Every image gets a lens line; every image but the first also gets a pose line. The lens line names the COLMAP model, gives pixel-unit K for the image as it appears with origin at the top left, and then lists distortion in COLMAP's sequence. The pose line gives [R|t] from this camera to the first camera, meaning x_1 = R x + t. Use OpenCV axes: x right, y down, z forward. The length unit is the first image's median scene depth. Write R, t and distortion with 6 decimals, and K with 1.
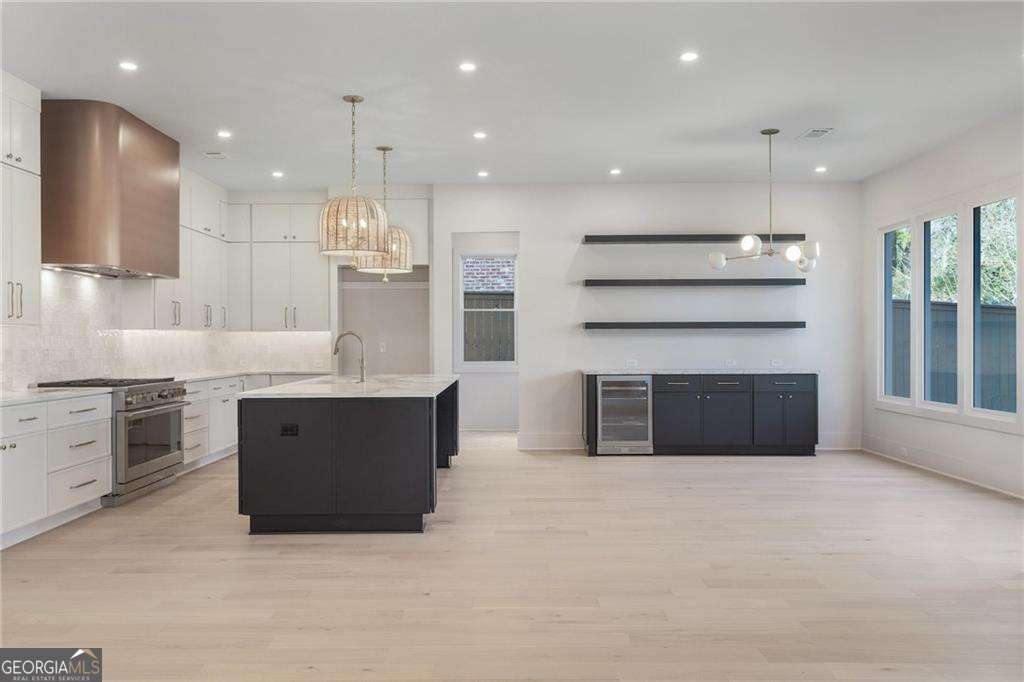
lens RADIAL K [[885.5, 0, 511.8], [0, 885.5, 341.6], [0, 0, 1]] dist [0.007733, 0.002985]
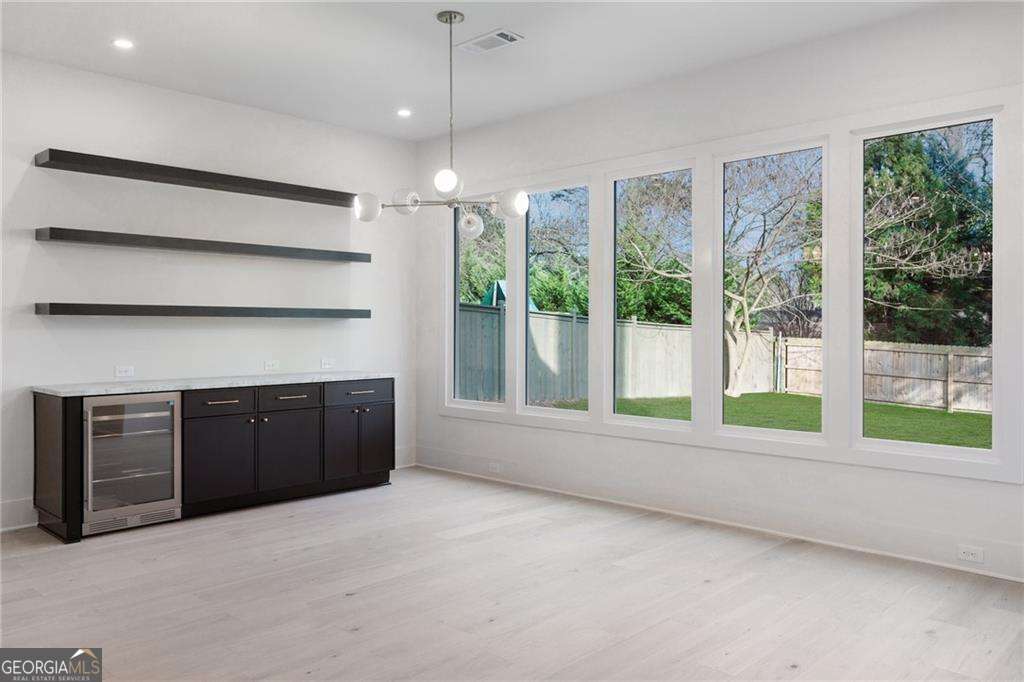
lens RADIAL K [[754.8, 0, 513.4], [0, 754.8, 337.1], [0, 0, 1]] dist [-0.005568, -0.000179]
pose [[0.703141, -0.004324, 0.711038, -0.051807], [-0.002343, 0.999962, 0.008398, -0.004727], [-0.711047, -0.007571, 0.703104, 0.465757]]
